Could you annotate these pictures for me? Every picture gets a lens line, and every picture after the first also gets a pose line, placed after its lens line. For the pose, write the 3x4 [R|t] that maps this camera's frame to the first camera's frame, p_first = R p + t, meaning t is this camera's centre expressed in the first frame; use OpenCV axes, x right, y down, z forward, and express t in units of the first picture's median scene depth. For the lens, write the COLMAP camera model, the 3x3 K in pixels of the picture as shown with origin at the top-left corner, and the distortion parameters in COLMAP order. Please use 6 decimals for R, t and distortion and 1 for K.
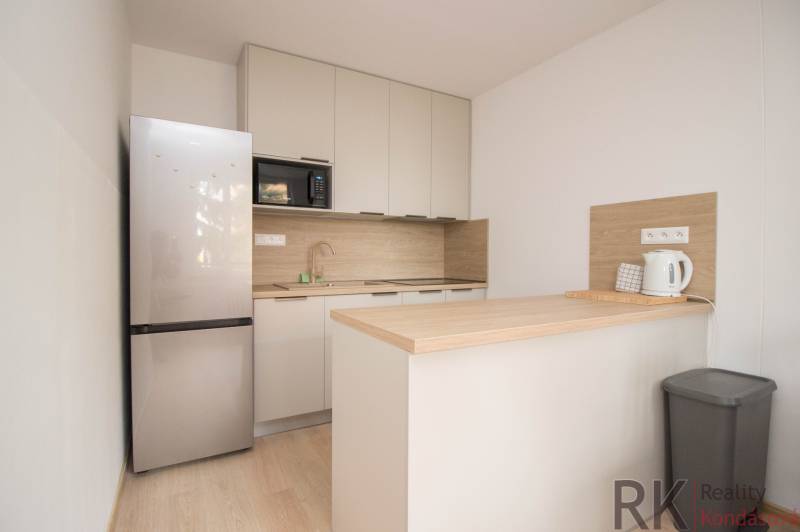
lens RADIAL K [[383.5, 0, 384.9], [0, 383.5, 263.4], [0, 0, 1]] dist [-0.003637, -0.000582]
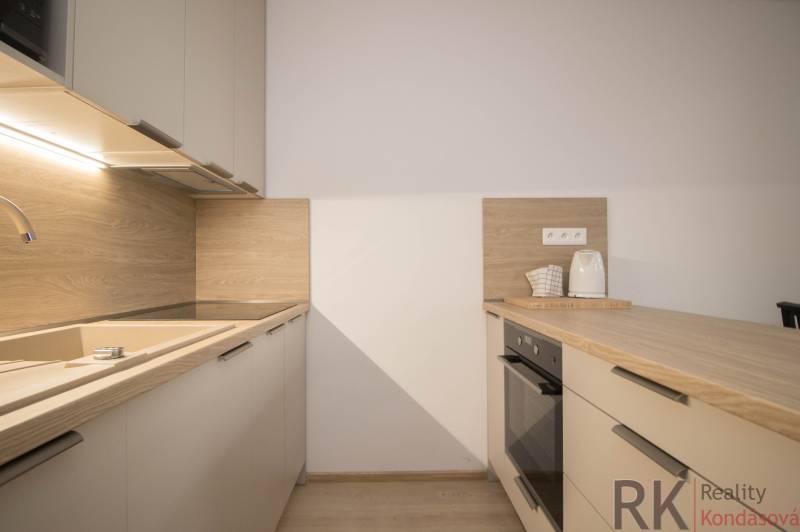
lens RADIAL K [[423.6, 0, 400.0], [0, 423.6, 266.0], [0, 0, 1]] dist [-0.000820, -0.000253]
pose [[0.460240, 0.003779, 0.887787, -0.381600], [0.025577, 0.999519, -0.017514, 0.010646], [-0.887426, 0.030767, 0.459922, 0.777680]]
